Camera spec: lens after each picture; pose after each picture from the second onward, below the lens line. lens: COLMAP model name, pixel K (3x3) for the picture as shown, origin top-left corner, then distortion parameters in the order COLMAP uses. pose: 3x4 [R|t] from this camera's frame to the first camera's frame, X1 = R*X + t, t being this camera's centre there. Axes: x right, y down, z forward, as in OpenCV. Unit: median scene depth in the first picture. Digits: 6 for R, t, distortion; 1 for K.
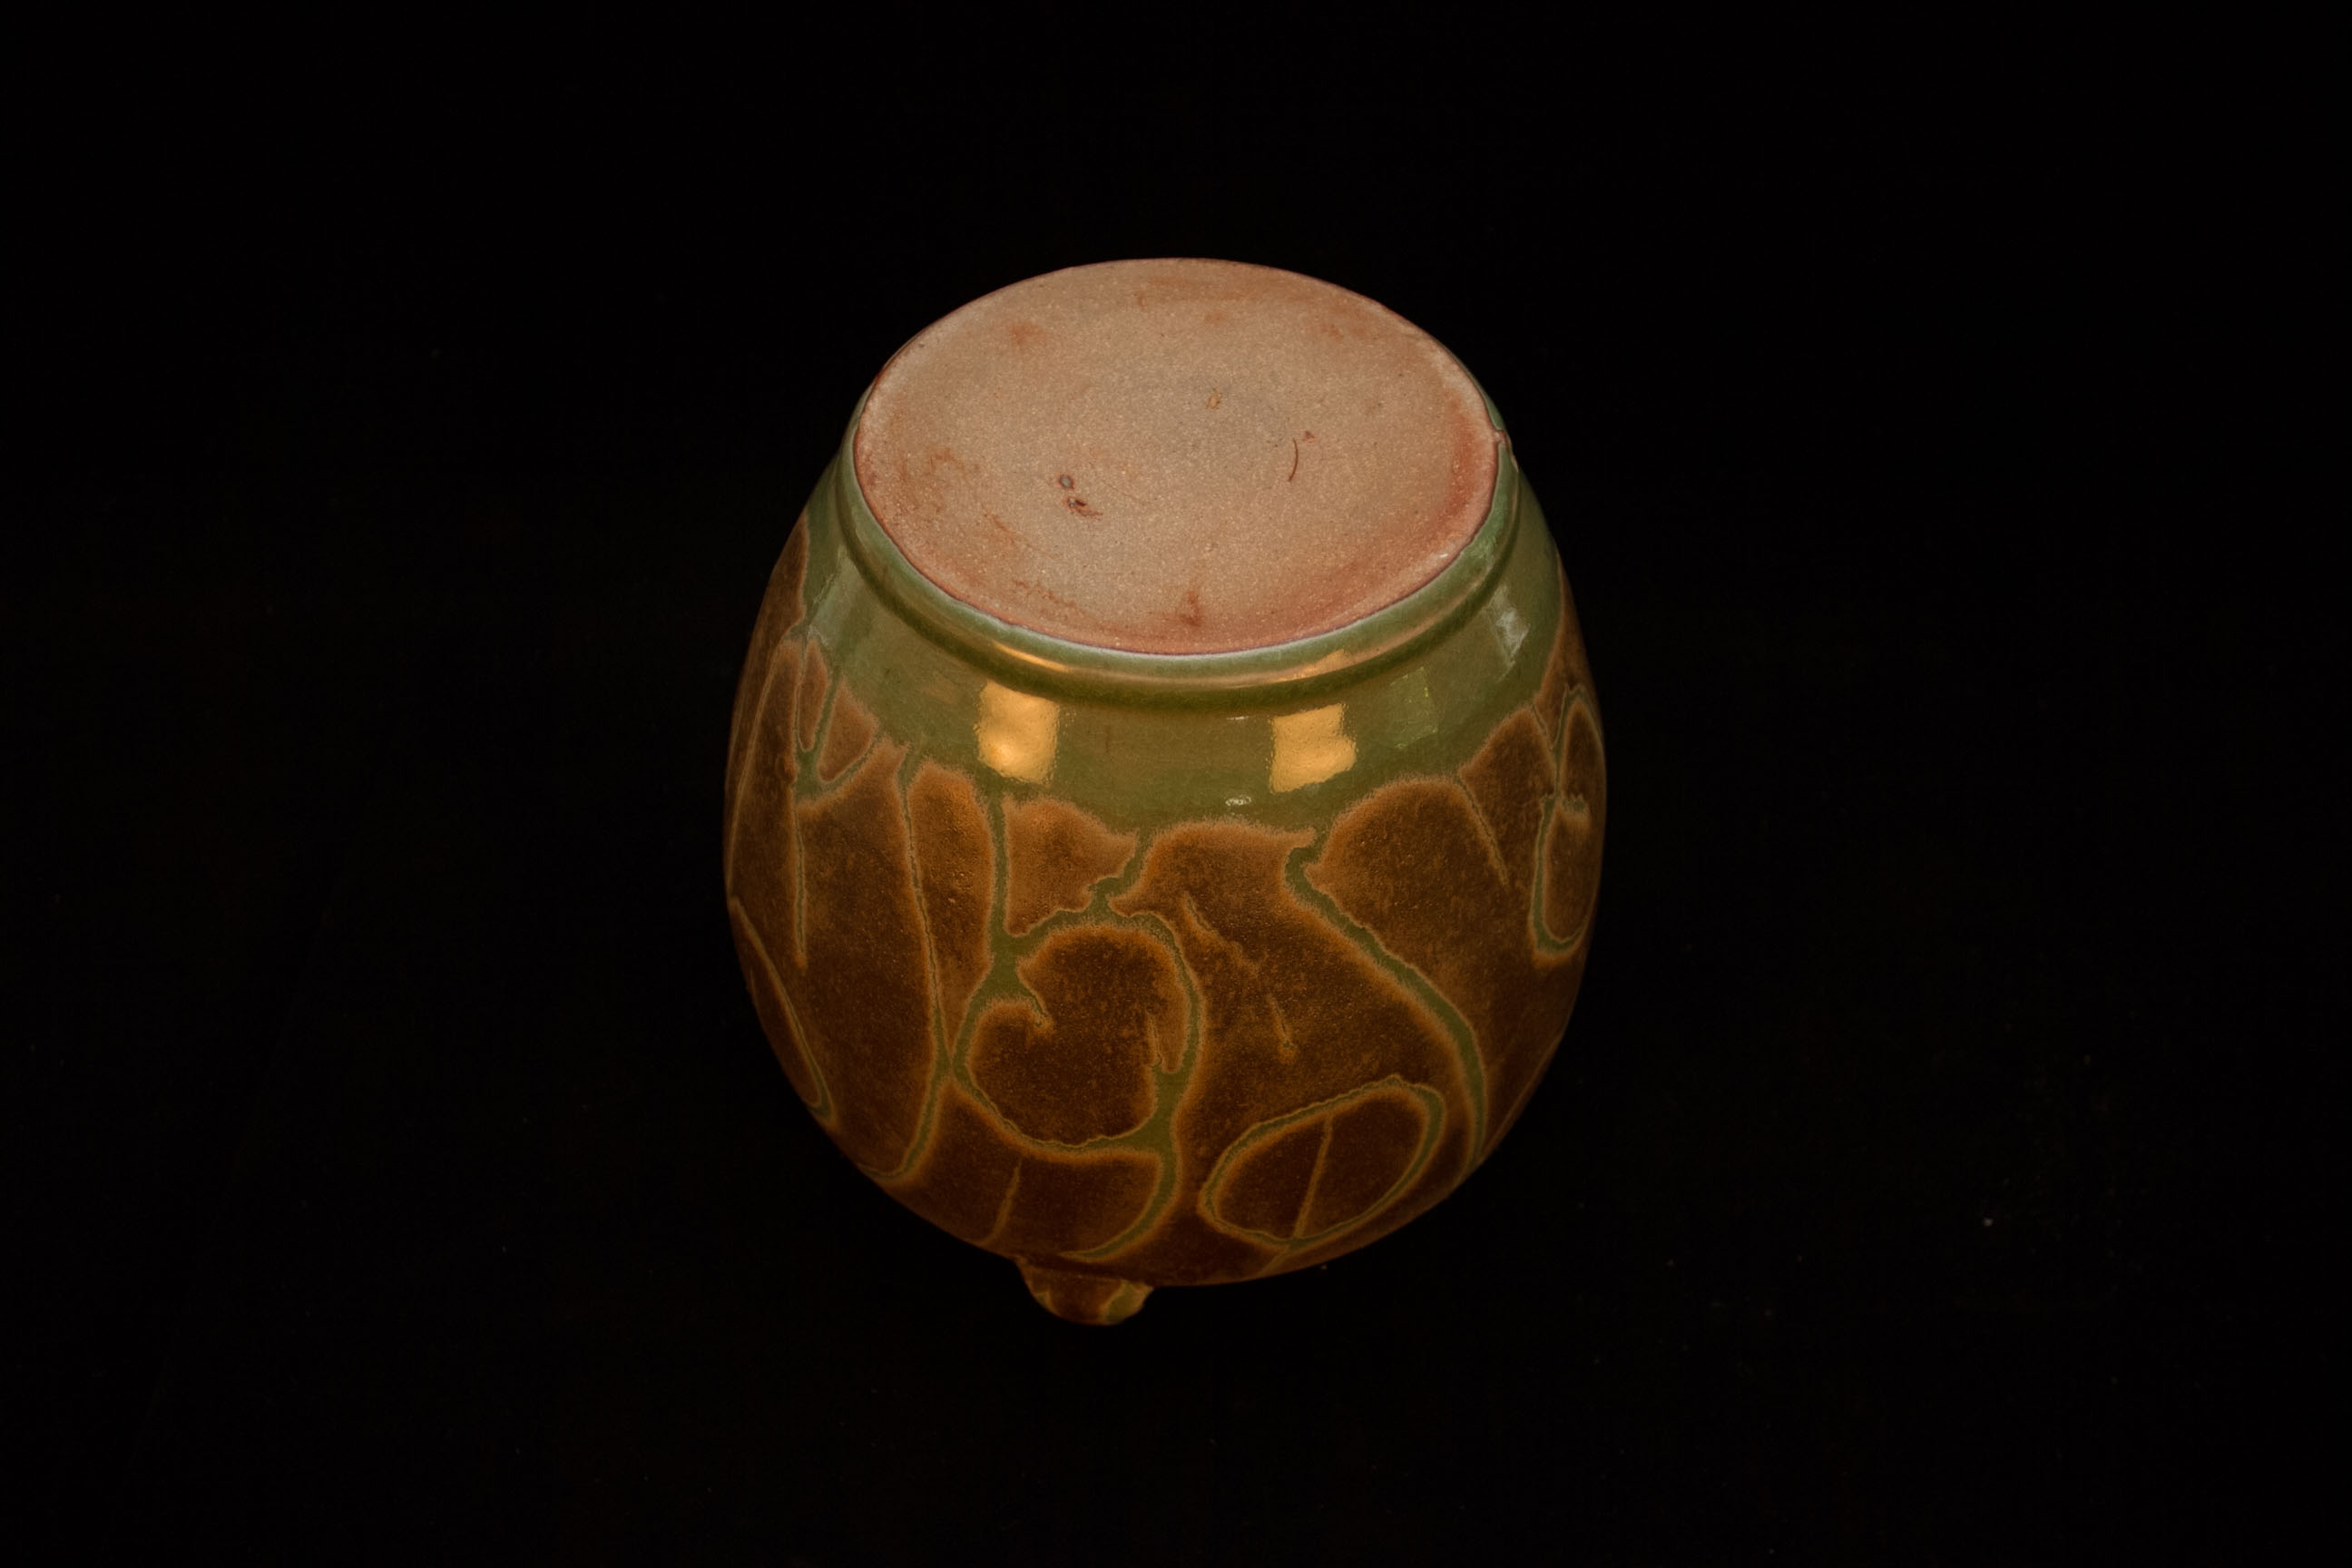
lens RADIAL K [[2180.3, 0, 1175.2], [0, 2180.3, 785.5], [0, 0, 1]] dist [-0.018821, 0.000000]
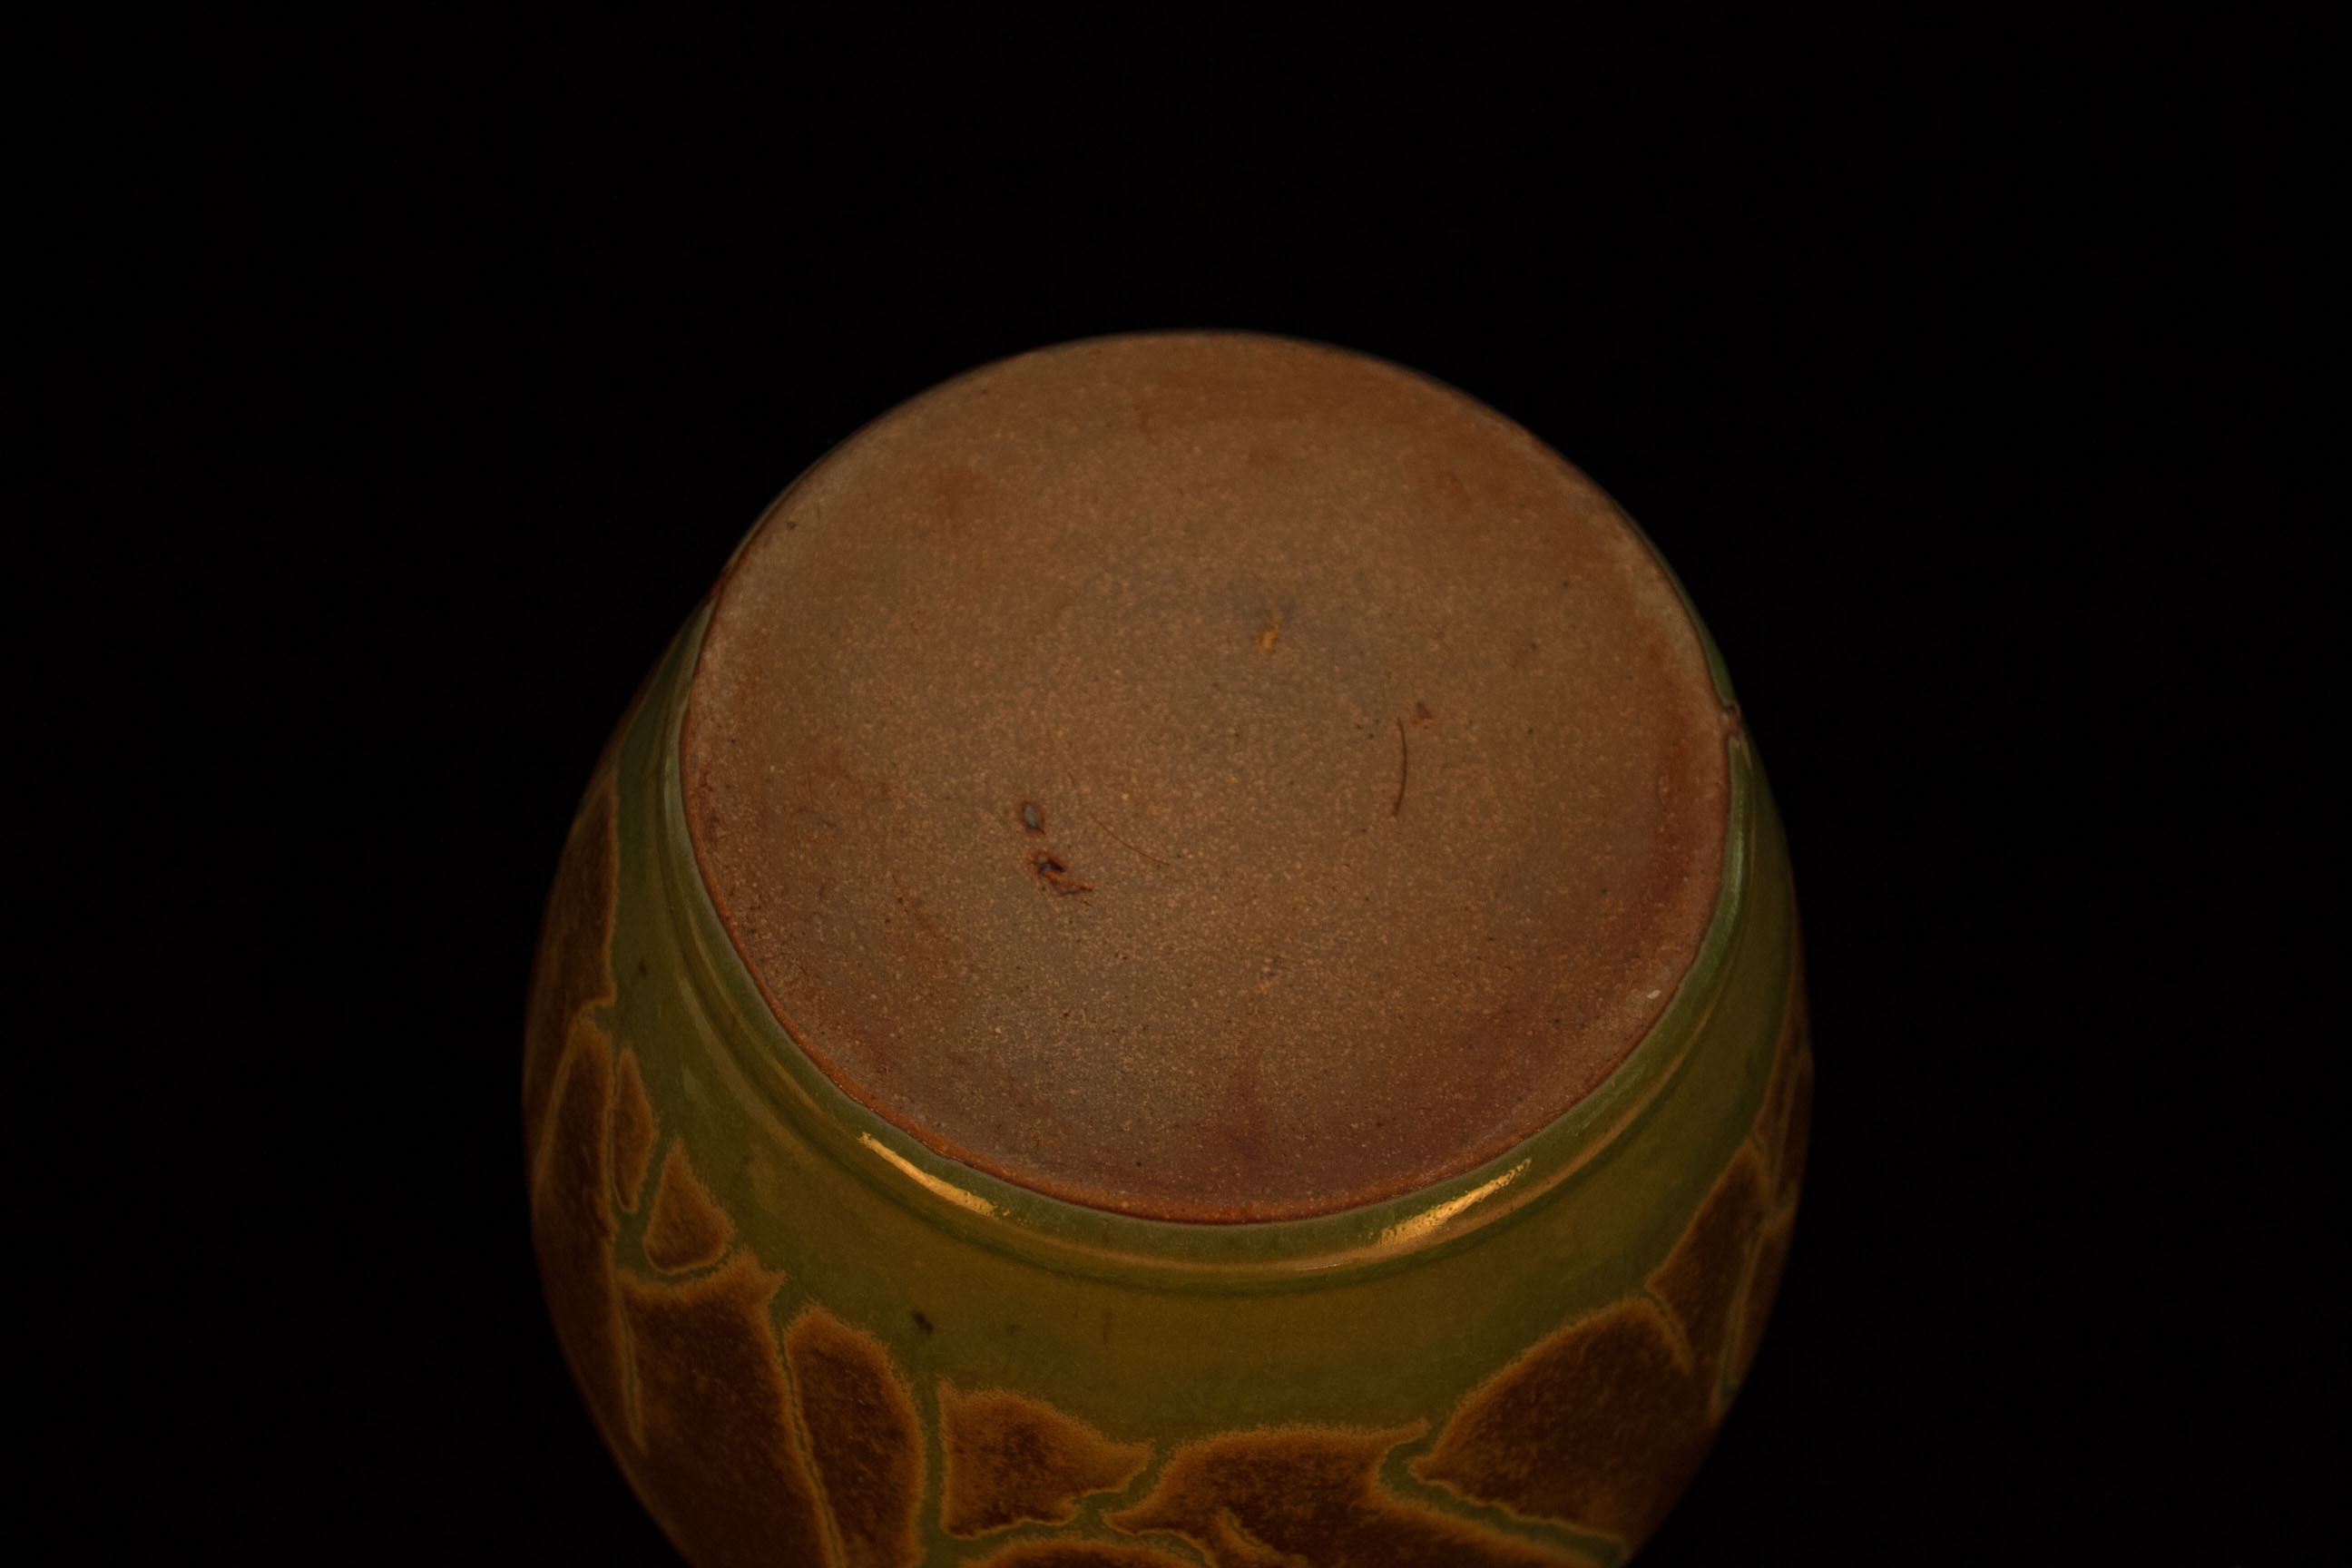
lens RADIAL K [[2180.3, 0, 1176.3], [0, 2180.3, 782.9], [0, 0, 1]] dist [-0.018821, 0.000000]
pose [[0.999411, 0.004079, 0.034072, -0.030531], [-0.011737, 0.973661, 0.227699, -0.290349], [-0.032246, -0.227964, 0.973135, 0.408296]]
